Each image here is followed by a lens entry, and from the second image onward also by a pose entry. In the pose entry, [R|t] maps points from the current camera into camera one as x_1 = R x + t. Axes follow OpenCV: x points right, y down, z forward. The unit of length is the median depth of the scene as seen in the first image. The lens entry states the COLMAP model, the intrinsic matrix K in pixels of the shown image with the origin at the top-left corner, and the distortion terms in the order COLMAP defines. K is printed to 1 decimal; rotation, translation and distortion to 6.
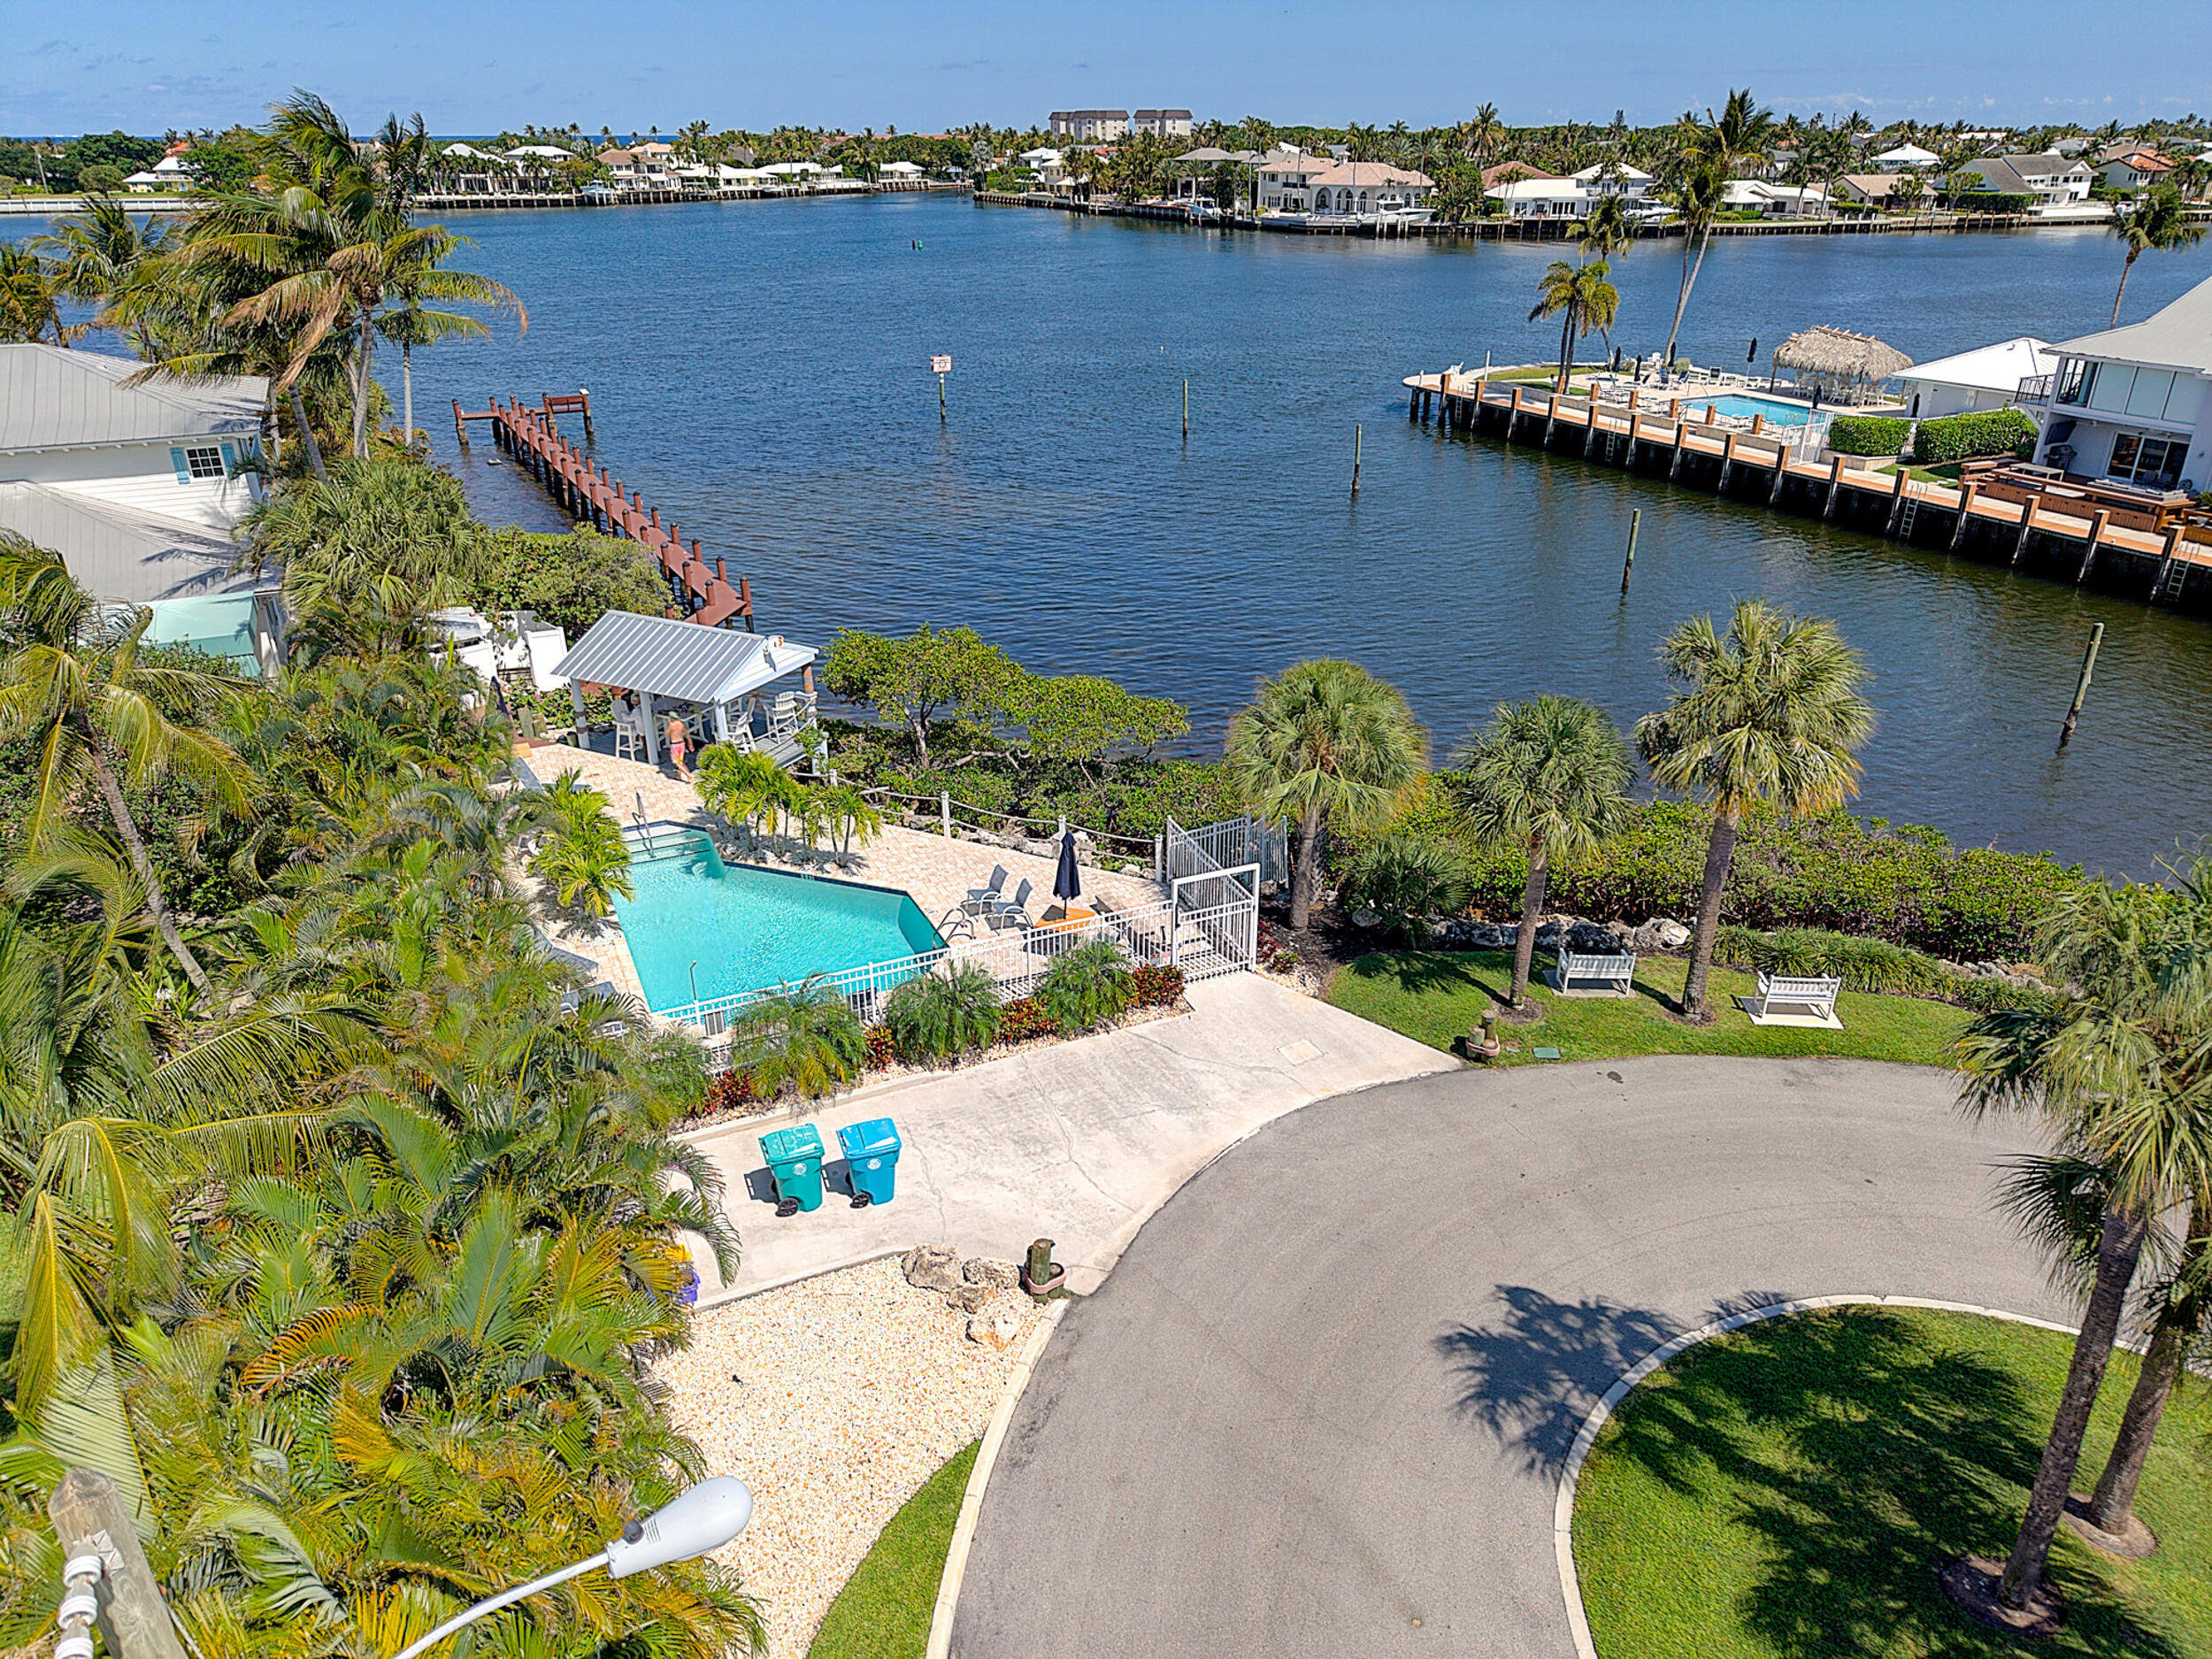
lens RADIAL K [[1483.8, 0, 1119.7], [0, 1483.8, 822.7], [0, 0, 1]] dist [0.010246, -0.005477]
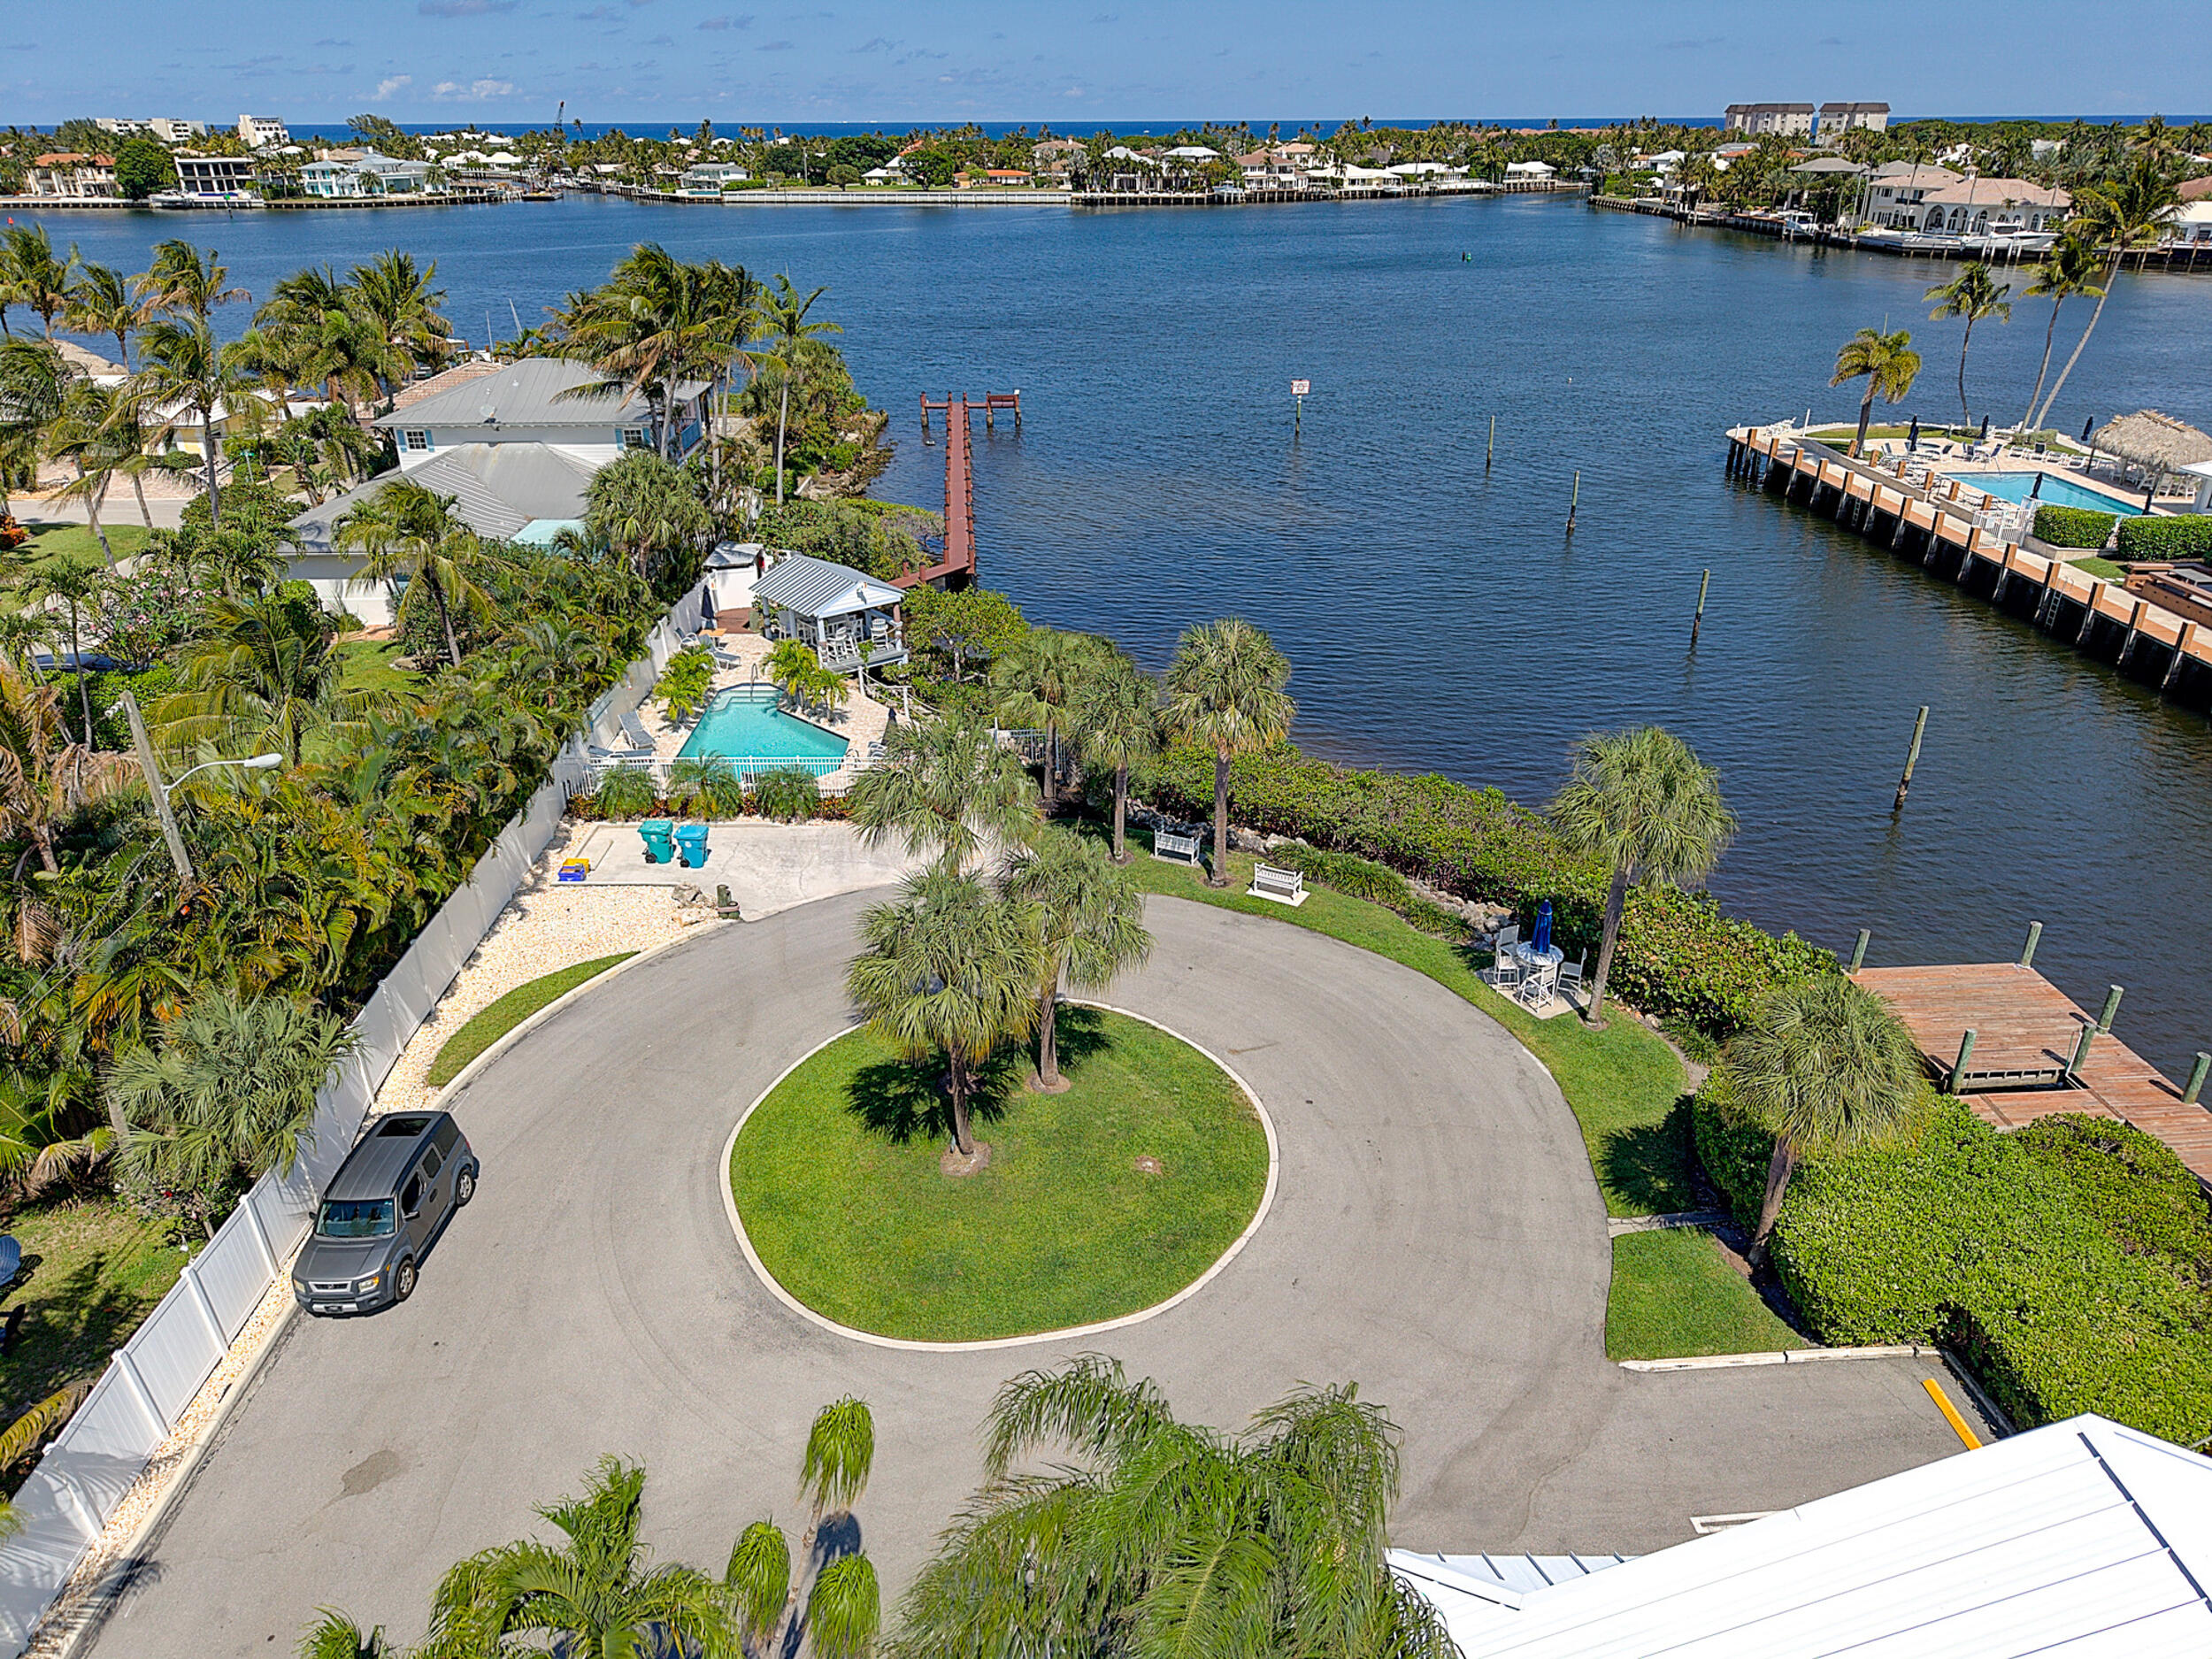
lens RADIAL K [[1483.8, 0, 1108.4], [0, 1483.8, 842.9], [0, 0, 1]] dist [0.010246, -0.005477]
pose [[0.911607, 0.178697, -0.370189, 0.077491], [-0.171530, 0.983780, 0.052487, 0.002490], [0.373563, 0.015651, 0.927473, -0.043348]]
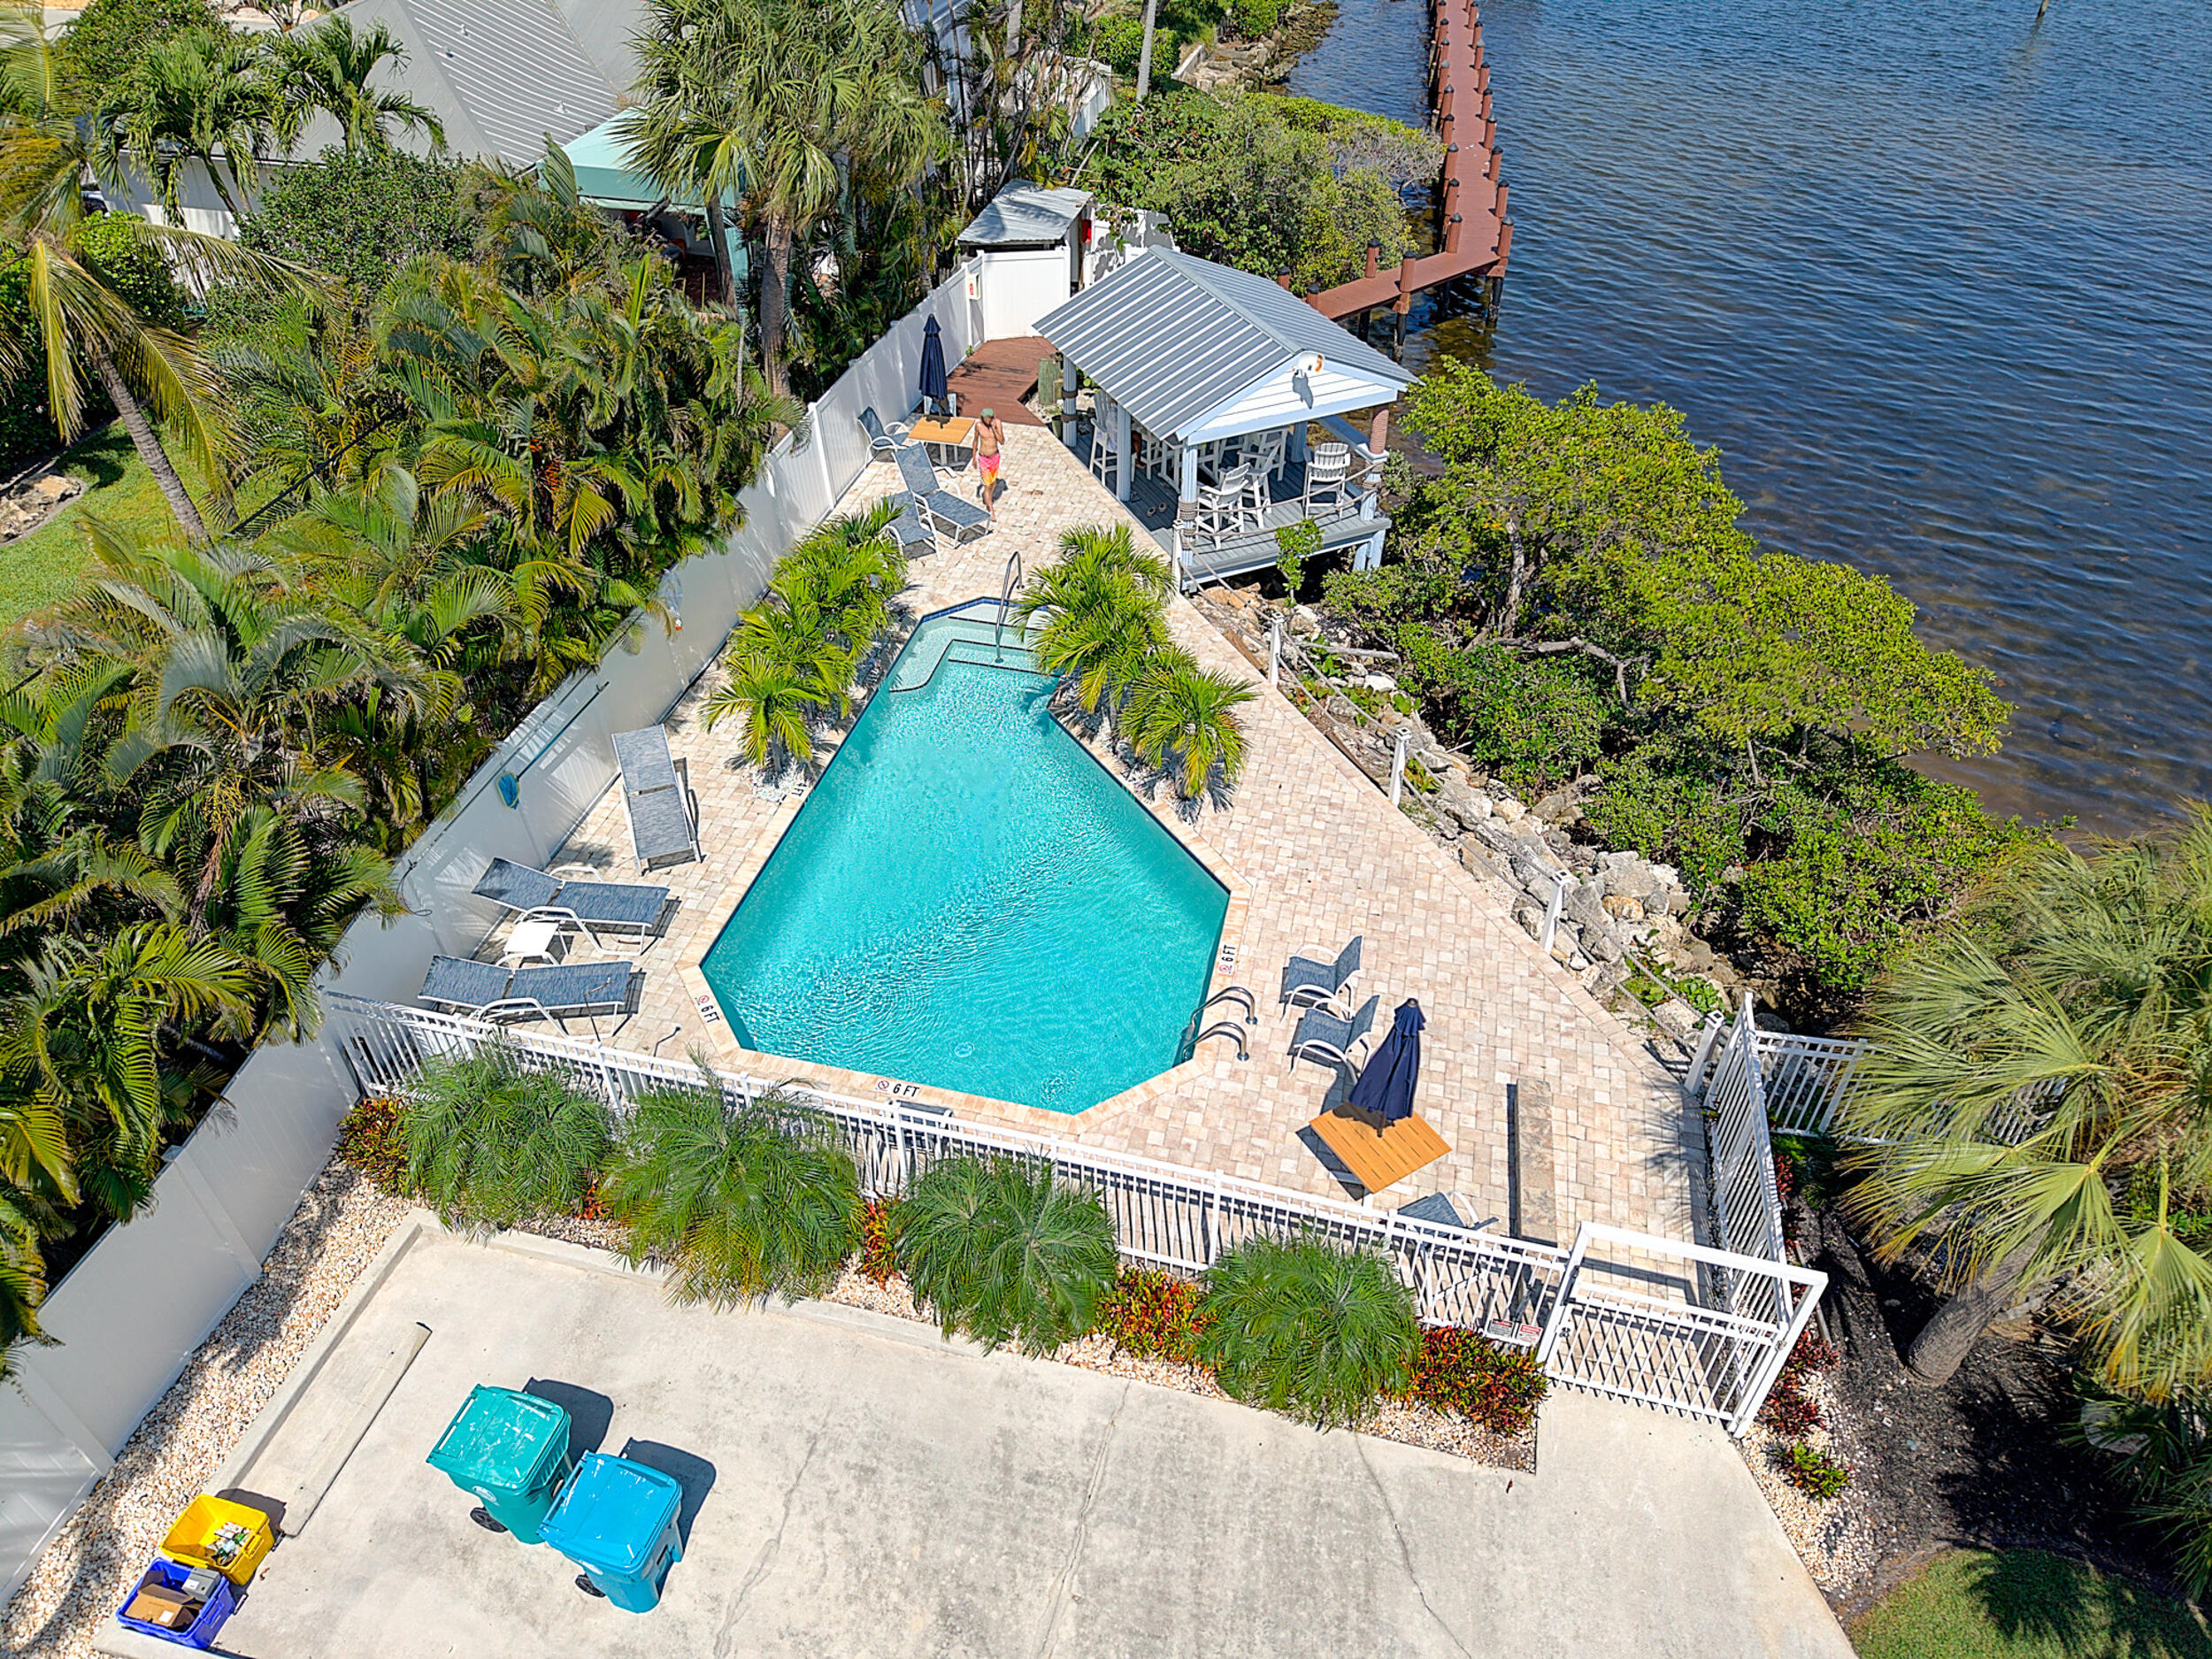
lens RADIAL K [[1483.8, 0, 1107.2], [0, 1483.8, 838.0], [0, 0, 1]] dist [0.010246, -0.005477]
pose [[0.781761, 0.401015, -0.477532, 0.008056], [-0.263535, 0.906511, 0.329827, -0.015083], [0.565154, -0.131999, 0.814357, 0.053727]]
